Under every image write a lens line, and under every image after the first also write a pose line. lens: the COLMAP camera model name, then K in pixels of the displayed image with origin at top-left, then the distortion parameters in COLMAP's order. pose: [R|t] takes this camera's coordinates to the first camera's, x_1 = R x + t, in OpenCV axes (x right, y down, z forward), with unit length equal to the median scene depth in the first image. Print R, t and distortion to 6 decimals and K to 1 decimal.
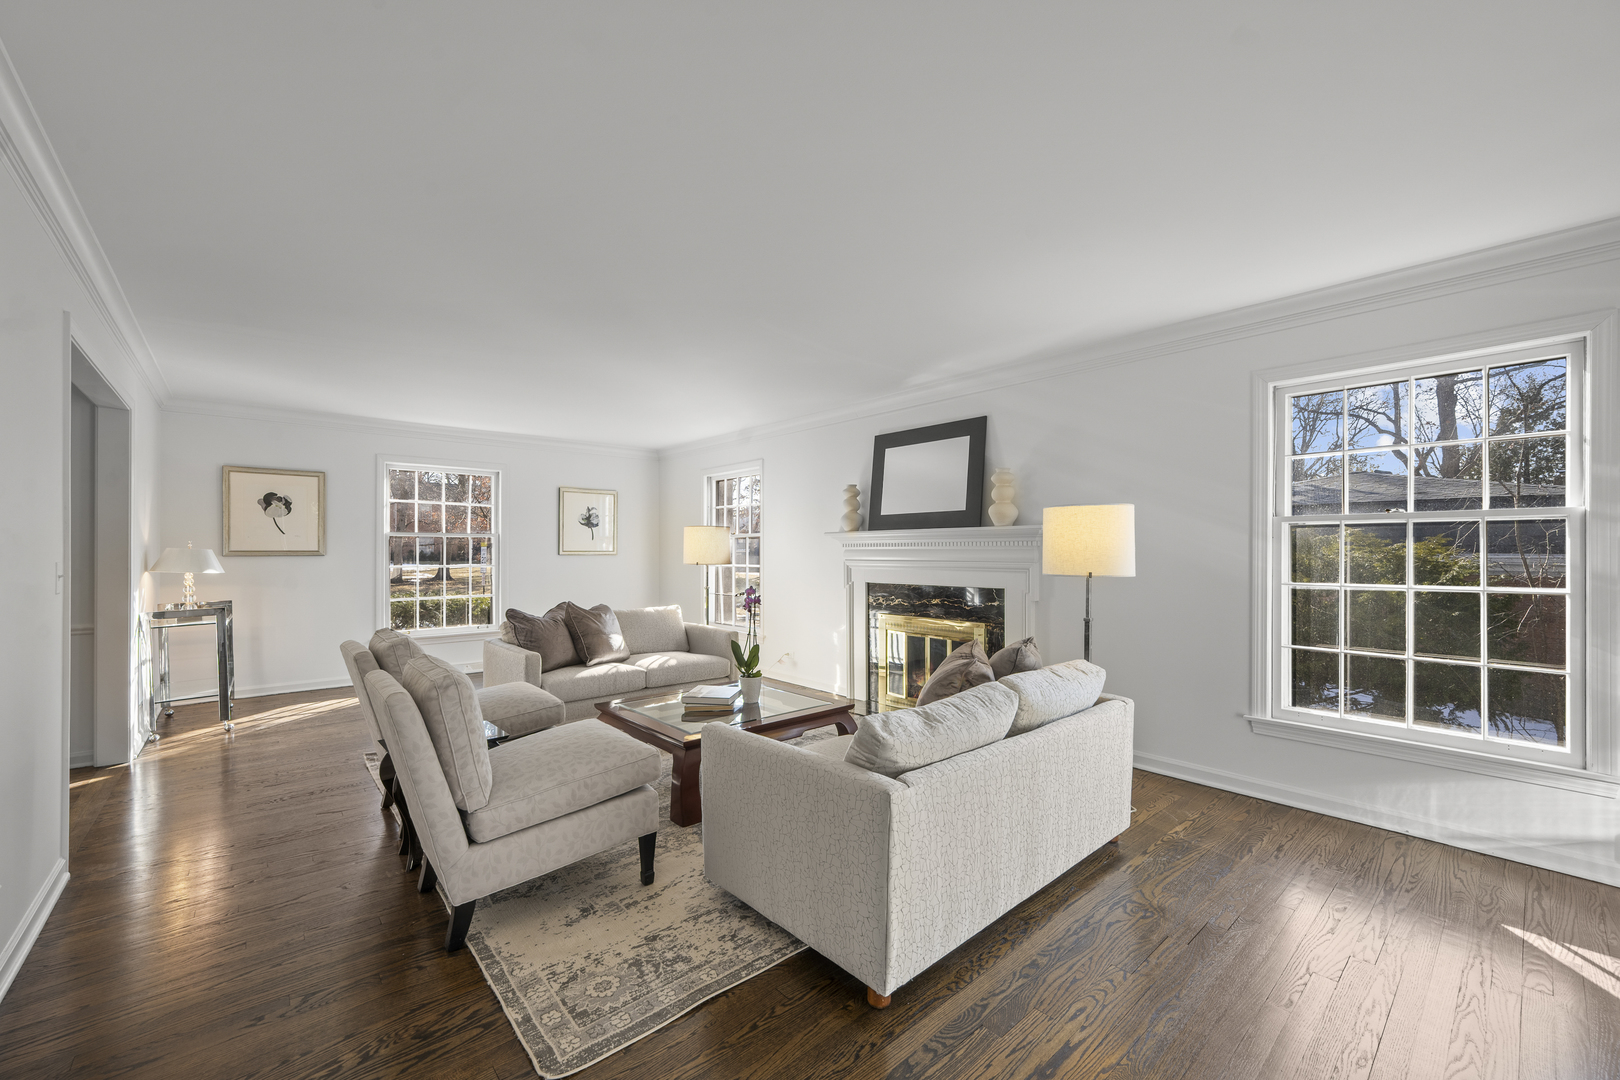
lens RADIAL K [[643.2, 0, 810.4], [0, 643.2, 549.9], [0, 0, 1]] dist [0.001292, 0.000098]
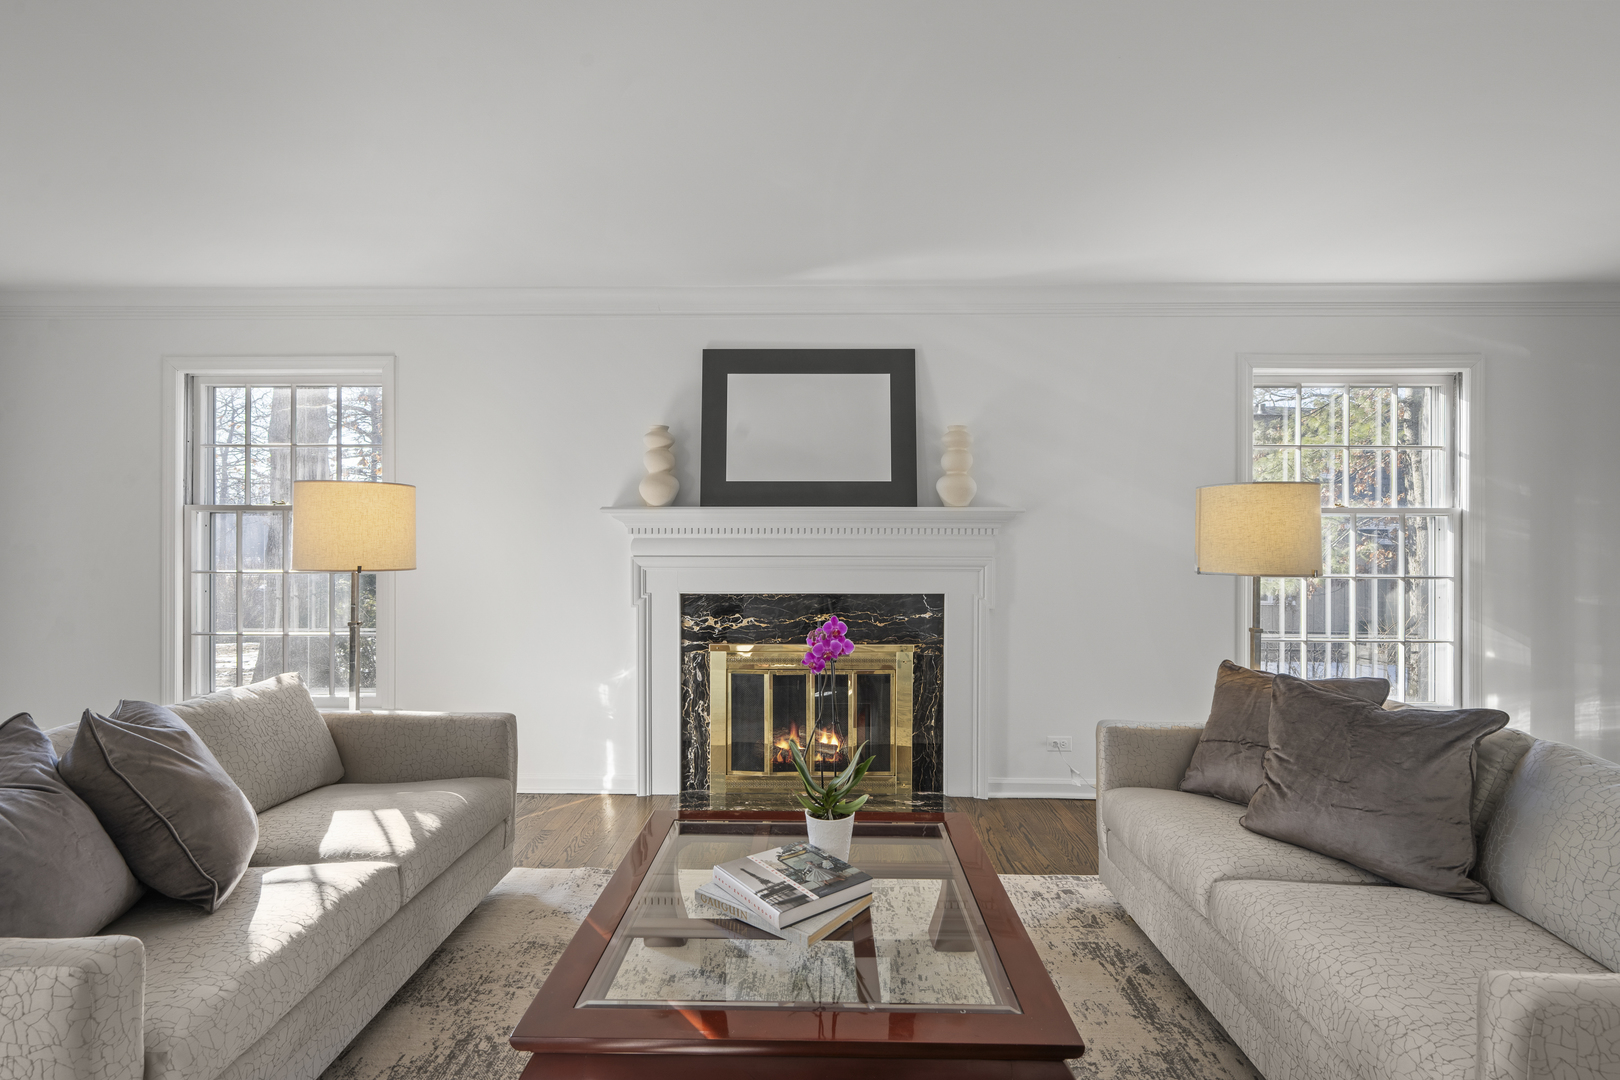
lens RADIAL K [[741.9, 0, 807.5], [0, 741.9, 538.8], [0, 0, 1]] dist [-0.004169, -0.000579]
pose [[0.680699, 0.006478, 0.732535, -0.363756], [-0.004648, 0.999979, -0.004524, 0.002713], [-0.732549, -0.000326, 0.680714, 0.486115]]
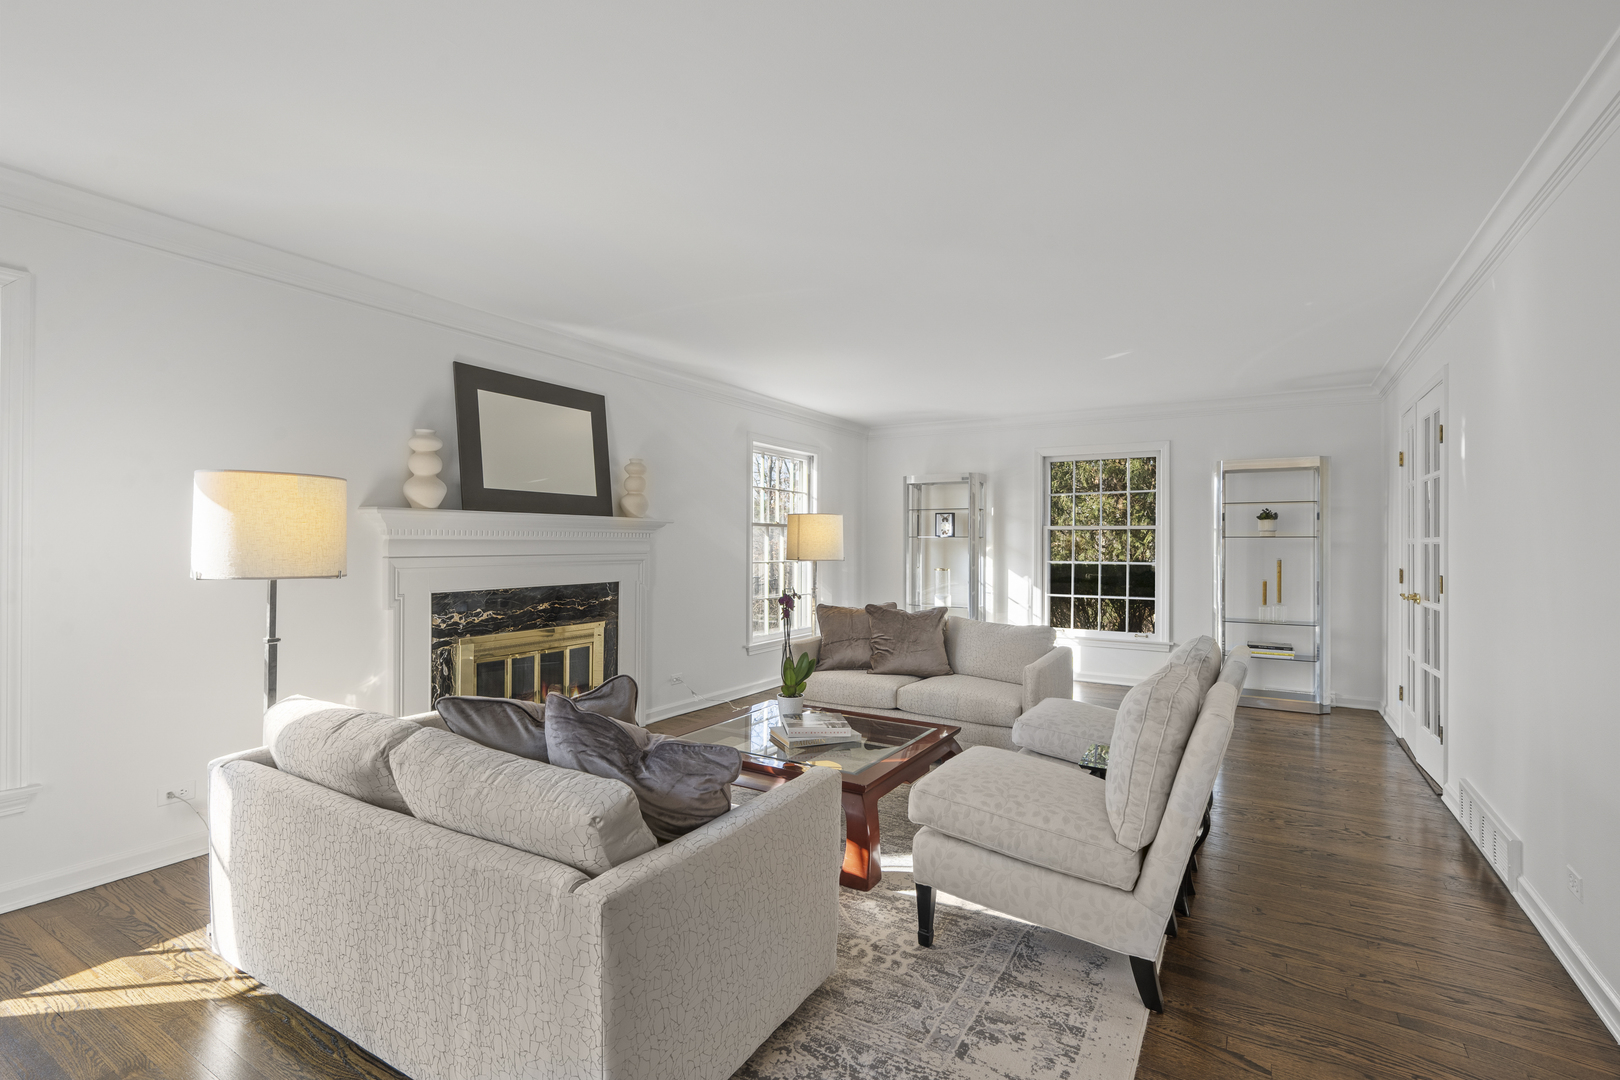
lens RADIAL K [[741.9, 0, 812.6], [0, 741.9, 537.1], [0, 0, 1]] dist [-0.004169, -0.000579]
pose [[-0.300706, 0.005002, 0.953704, -0.753310], [-0.008006, 0.999938, -0.007769, -0.000179], [-0.953683, -0.009972, -0.300647, 0.940715]]
